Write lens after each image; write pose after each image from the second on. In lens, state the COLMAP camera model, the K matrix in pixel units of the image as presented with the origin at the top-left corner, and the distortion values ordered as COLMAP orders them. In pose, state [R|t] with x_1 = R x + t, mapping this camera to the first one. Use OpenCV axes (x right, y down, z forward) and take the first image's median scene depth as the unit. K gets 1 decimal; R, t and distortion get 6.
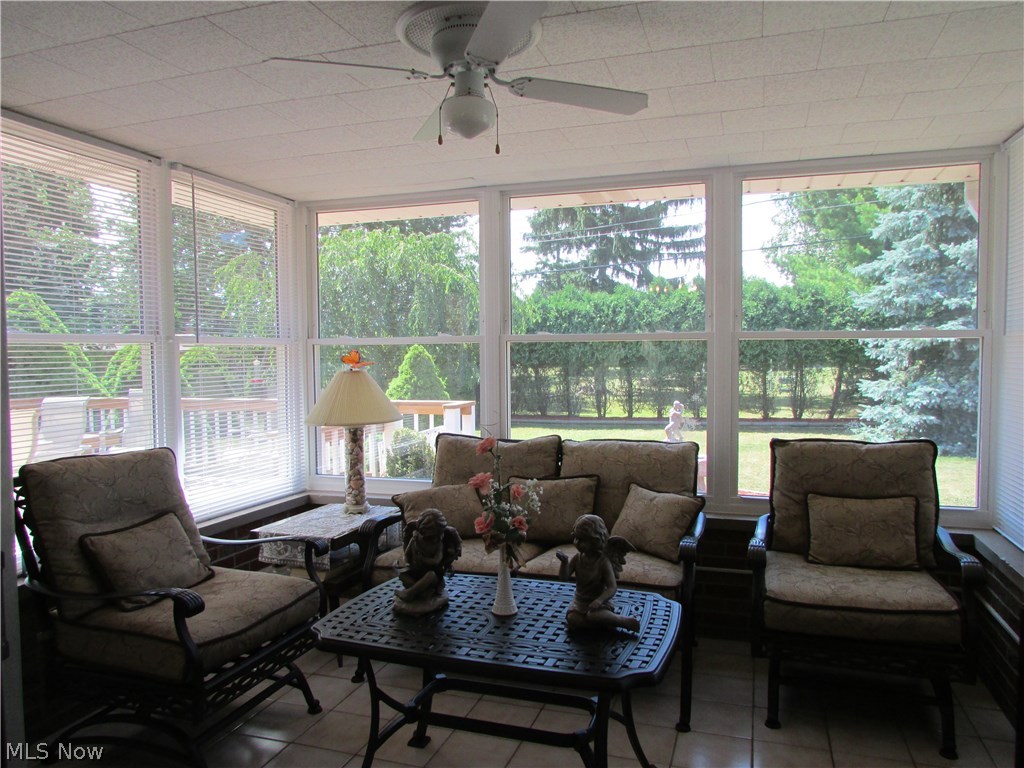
lens RADIAL K [[749.8, 0, 512.0], [0, 749.8, 384.0], [0, 0, 1]] dist [-0.005069, -0.000449]
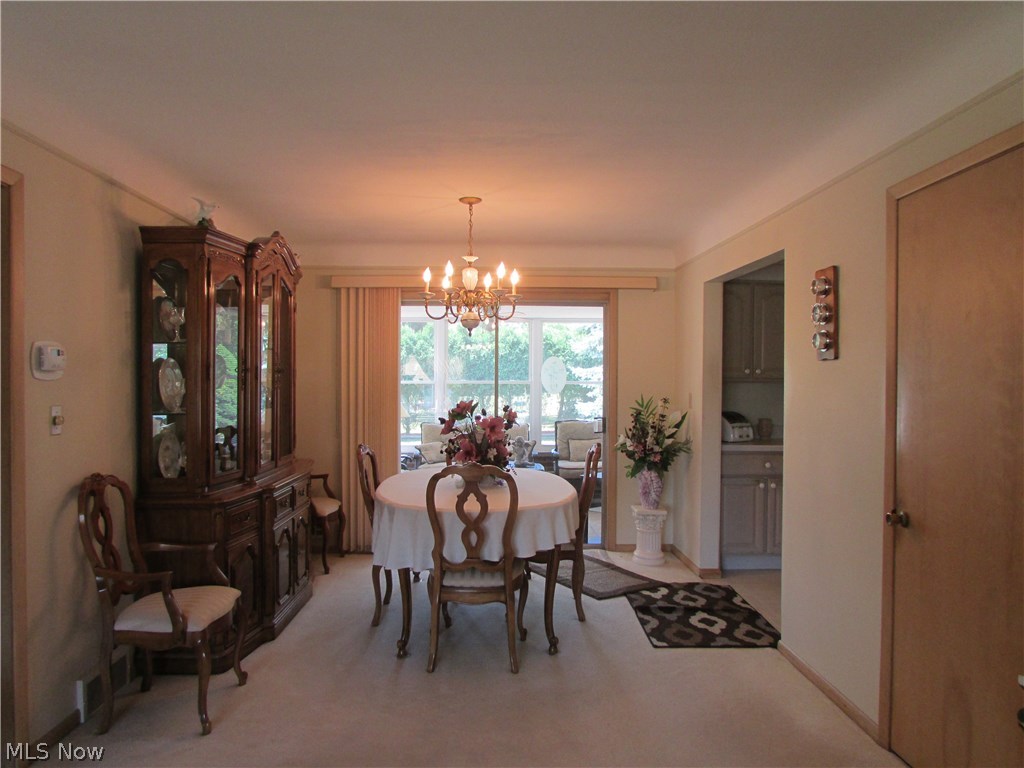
lens RADIAL K [[749.8, 0, 512.0], [0, 749.8, 384.0], [0, 0, 1]] dist [-0.005069, -0.000449]
pose [[0.937973, 0.005281, 0.346669, -0.119493], [0.005537, 0.999528, -0.030209, 0.001065], [-0.346665, 0.030254, 0.937501, -0.243213]]
